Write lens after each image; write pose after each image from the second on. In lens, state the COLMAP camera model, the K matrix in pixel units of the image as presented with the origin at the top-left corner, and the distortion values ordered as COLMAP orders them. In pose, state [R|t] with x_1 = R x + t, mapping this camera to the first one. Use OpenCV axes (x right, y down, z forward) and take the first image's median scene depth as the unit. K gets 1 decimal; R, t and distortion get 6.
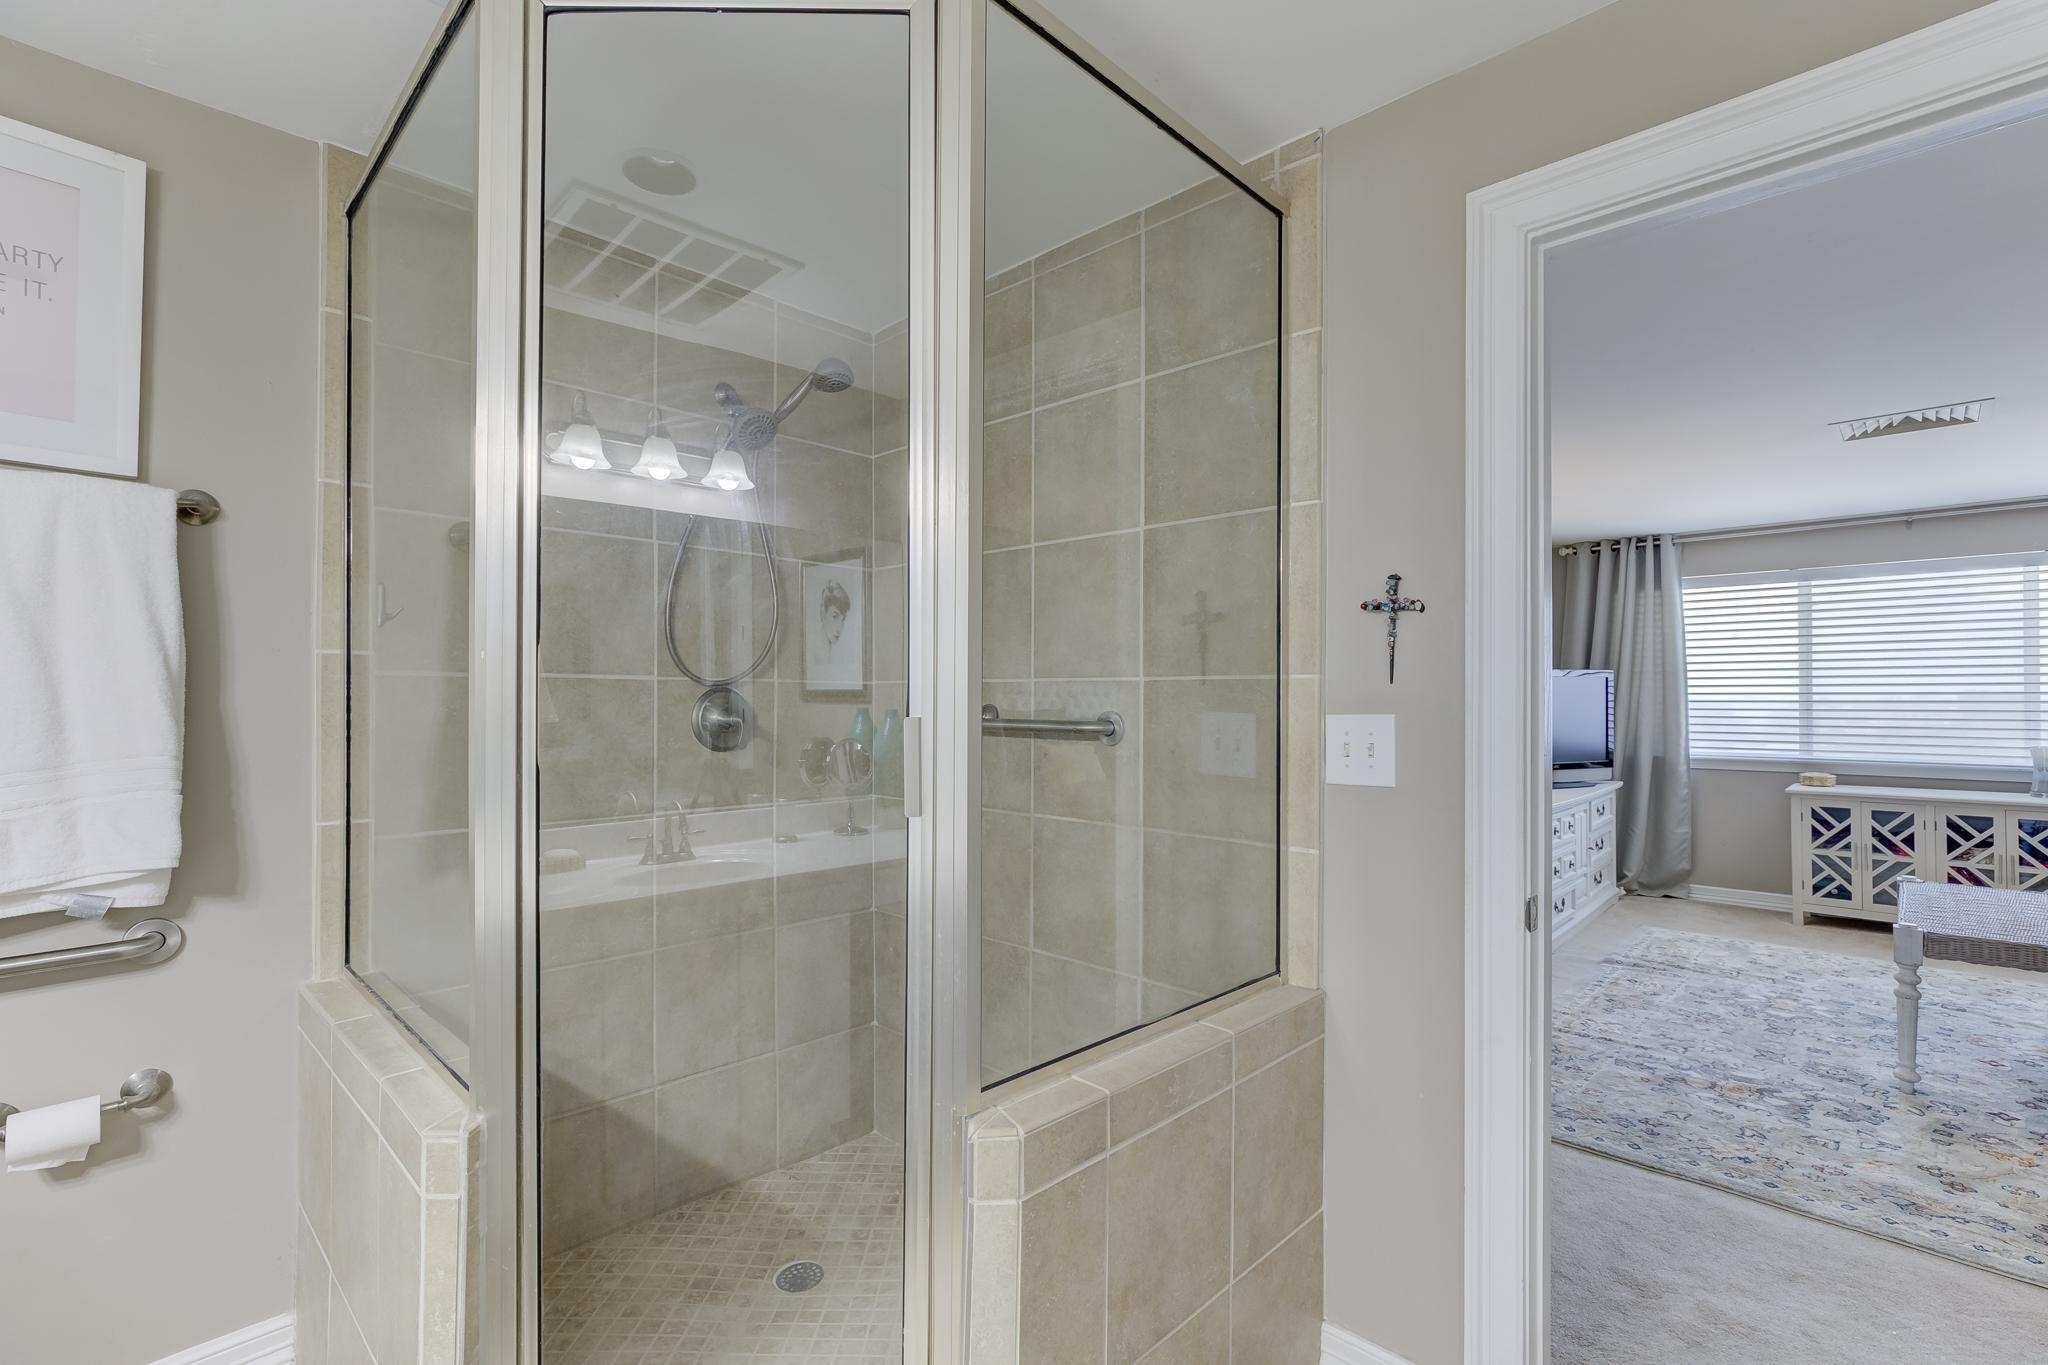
lens RADIAL K [[936.0, 0, 1016.5], [0, 936.0, 693.8], [0, 0, 1]] dist [-0.016499, 0.006557]
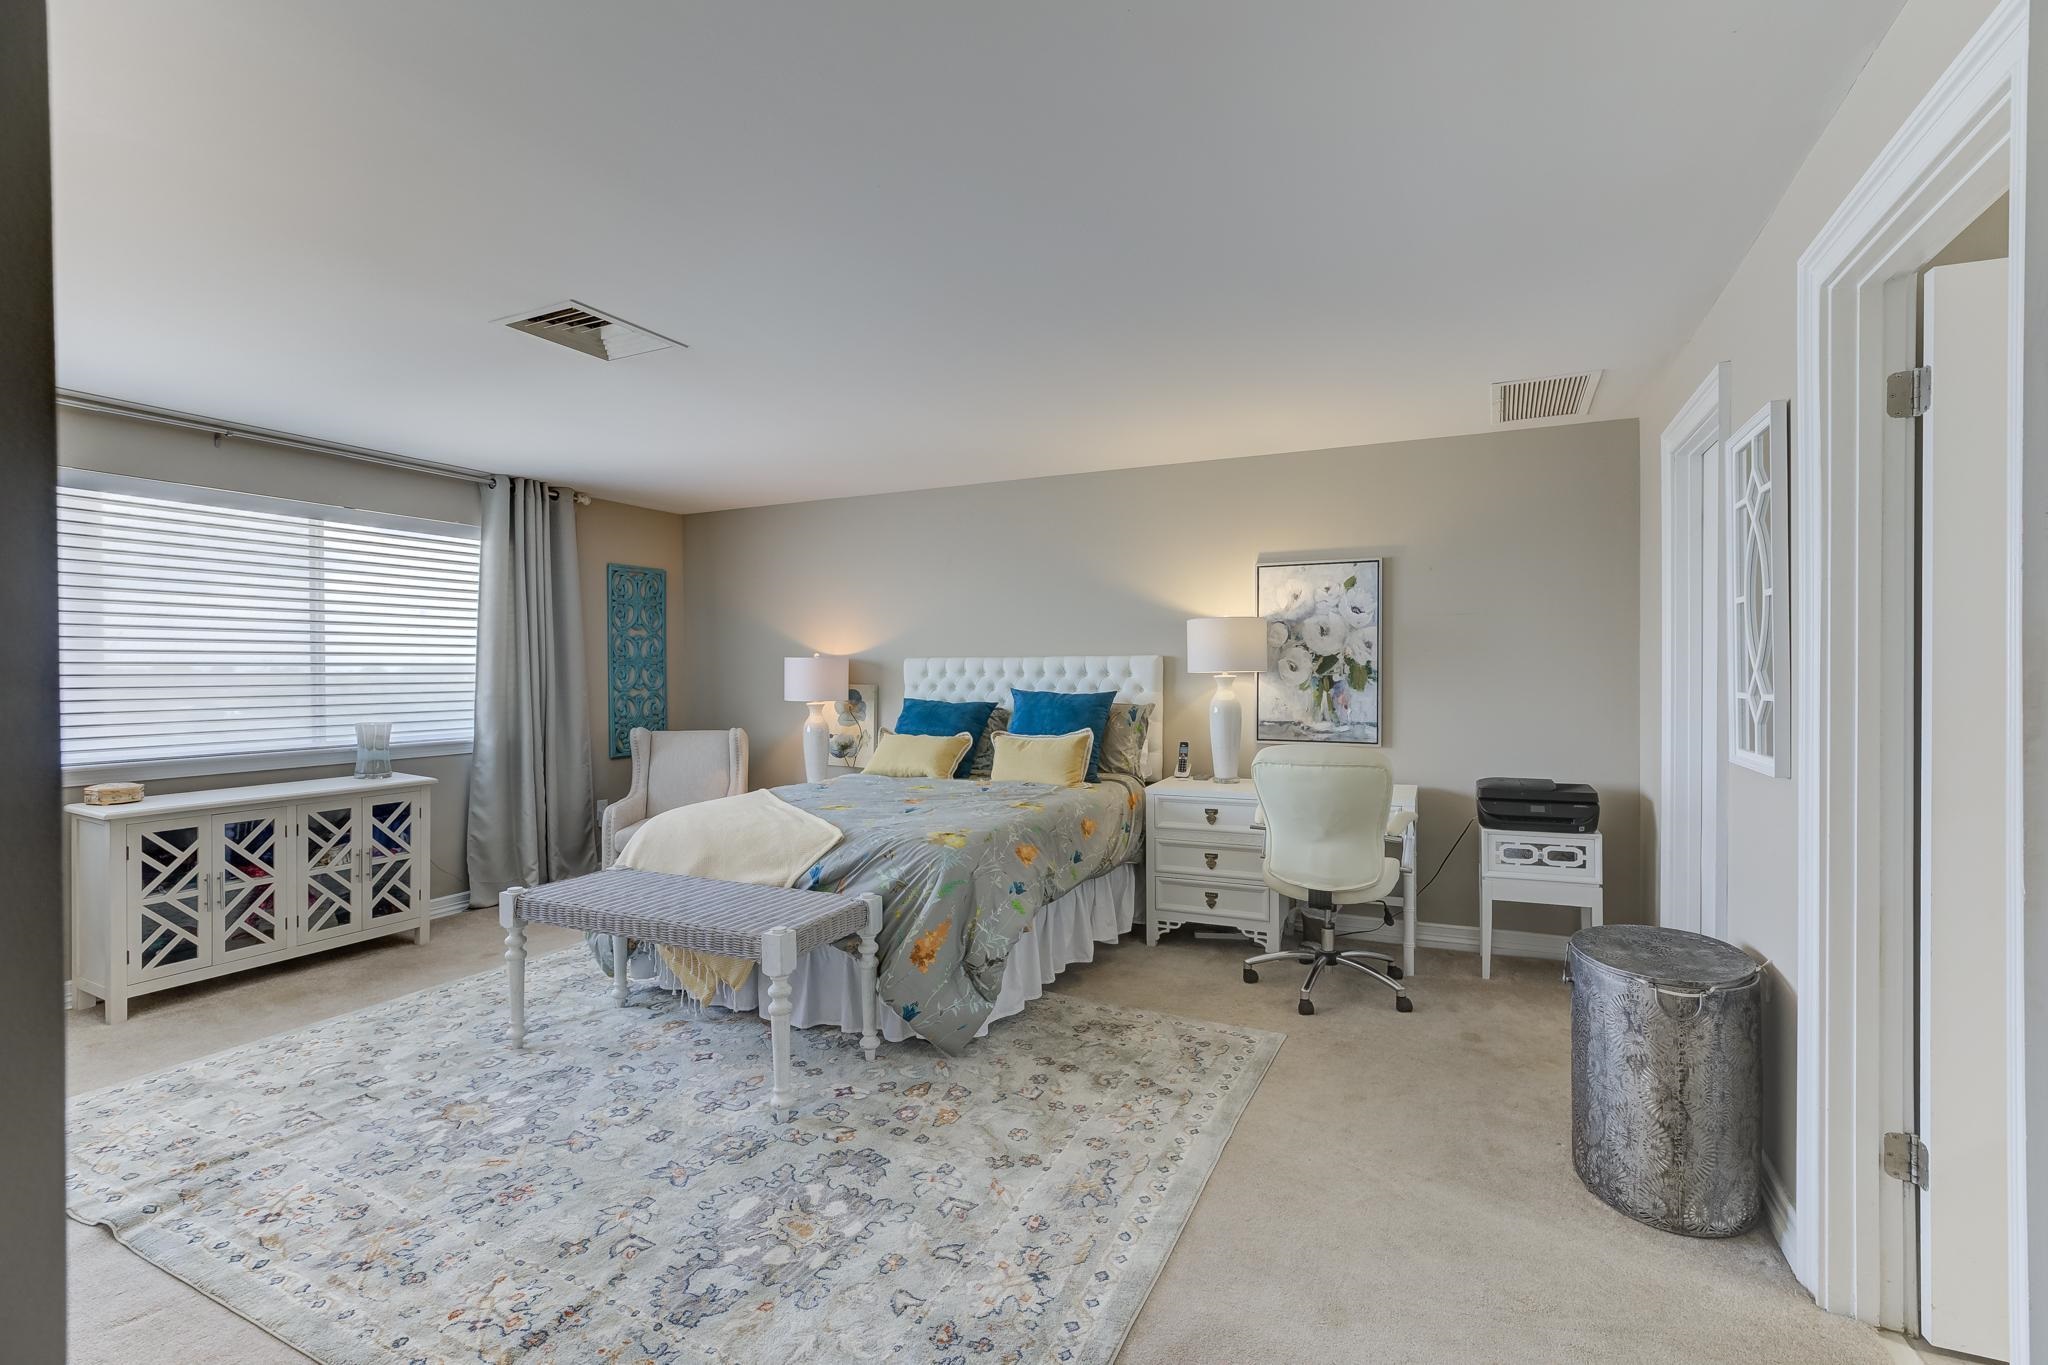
lens RADIAL K [[936.0, 0, 1027.9], [0, 936.0, 675.3], [0, 0, 1]] dist [-0.016499, 0.006557]
pose [[-0.317142, -0.009069, 0.948335, 0.033752], [-0.003543, 0.999959, 0.008378, 0.000468], [-0.948372, -0.000702, -0.317161, 0.637197]]
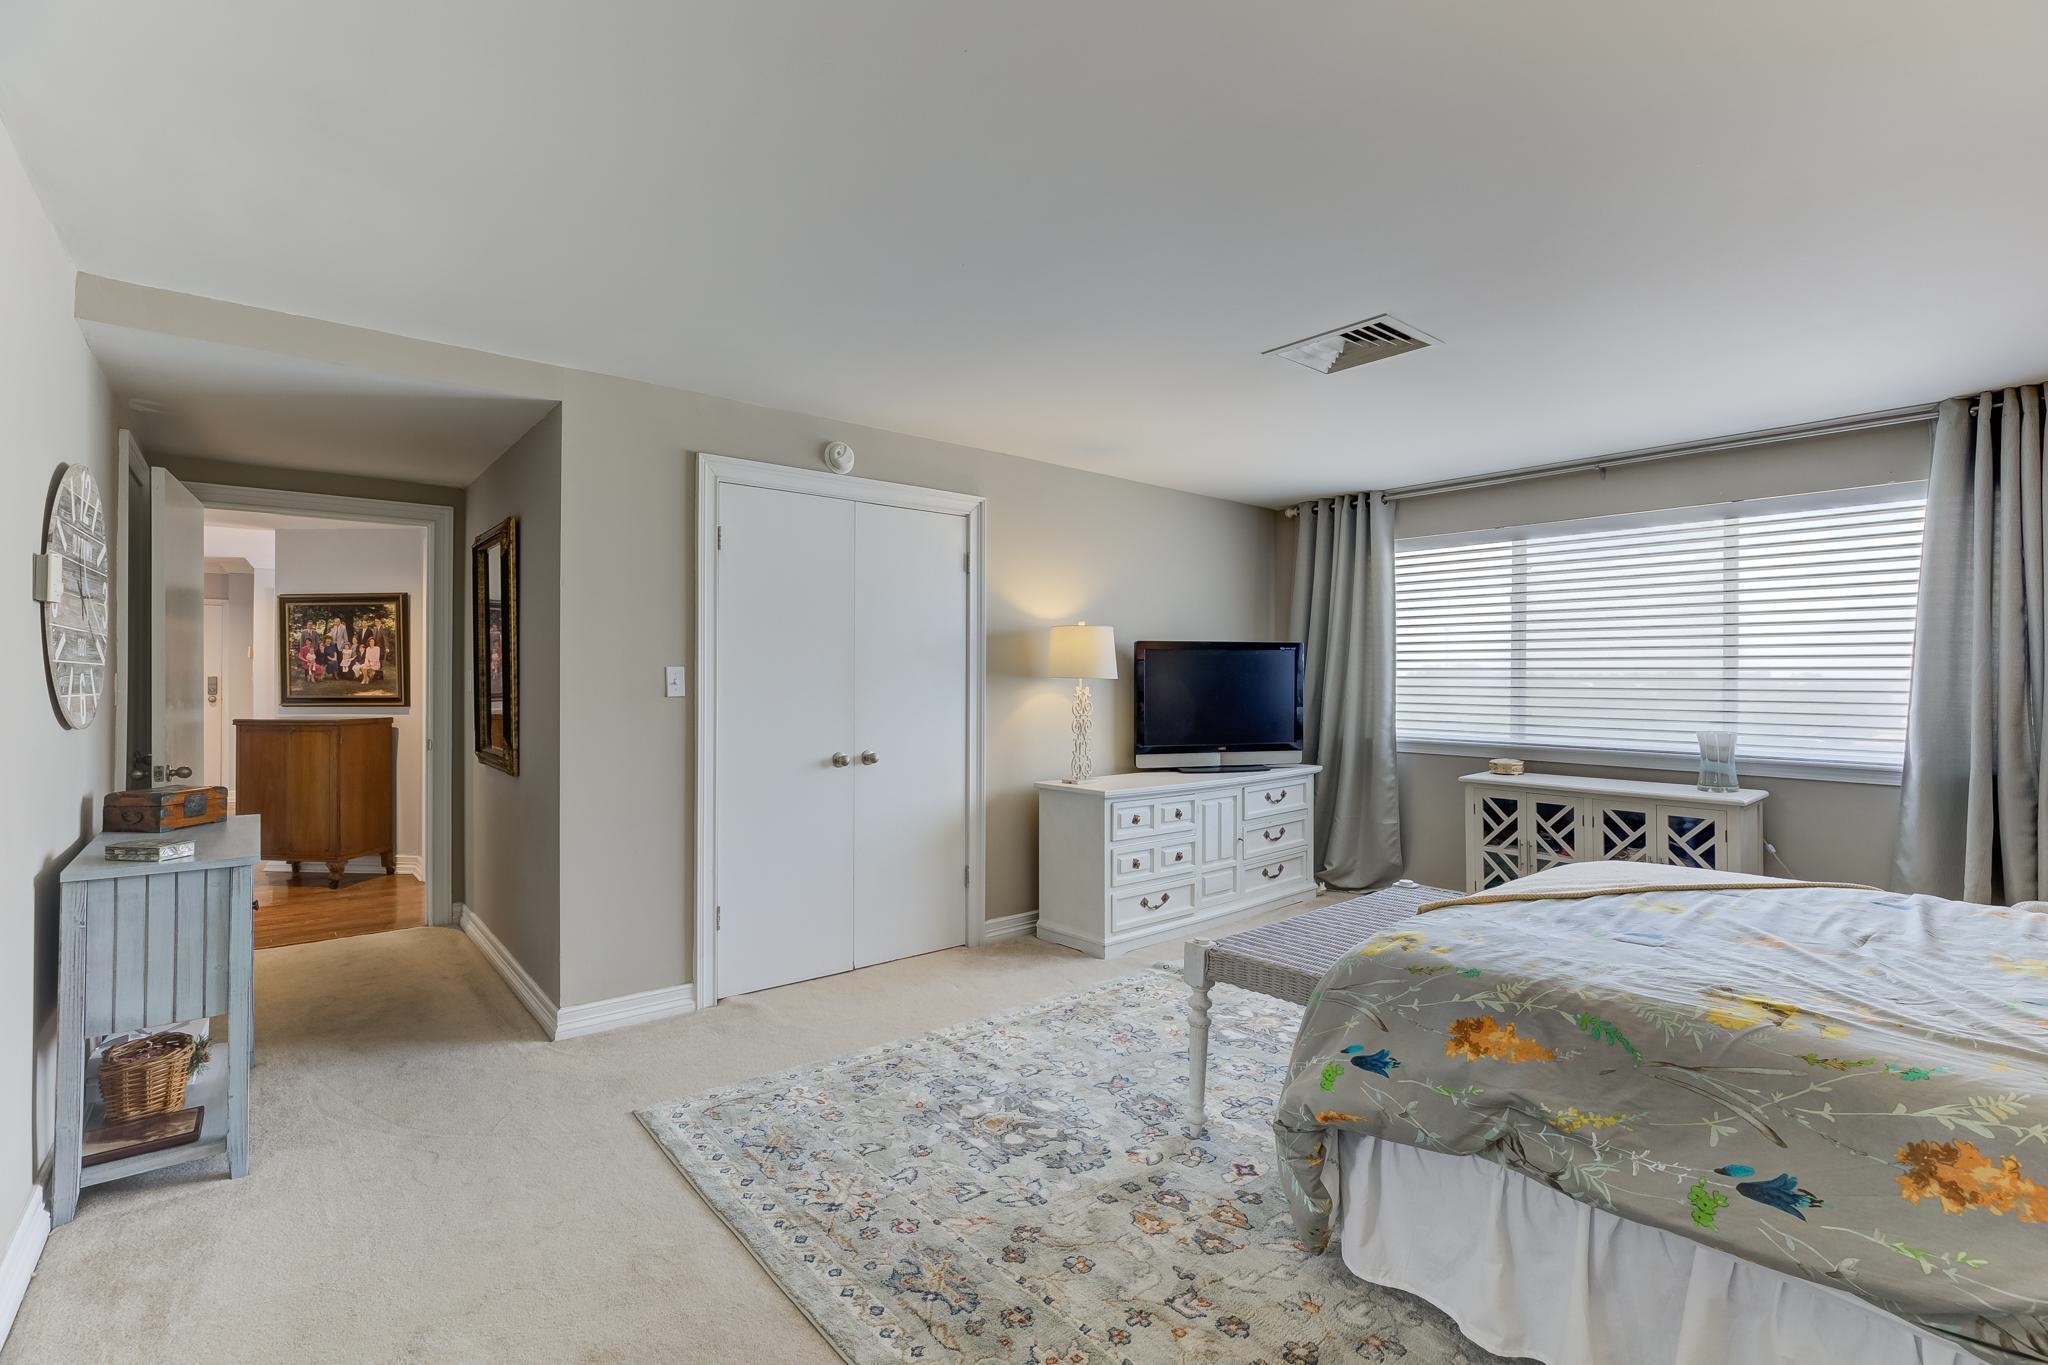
lens RADIAL K [[936.0, 0, 1023.6], [0, 936.0, 688.2], [0, 0, 1]] dist [-0.016499, 0.006557]
pose [[0.994827, 0.001684, -0.101571, 0.535049], [0.000236, 0.999821, 0.018893, 0.001518], [0.101584, -0.018819, 0.994649, 0.083345]]
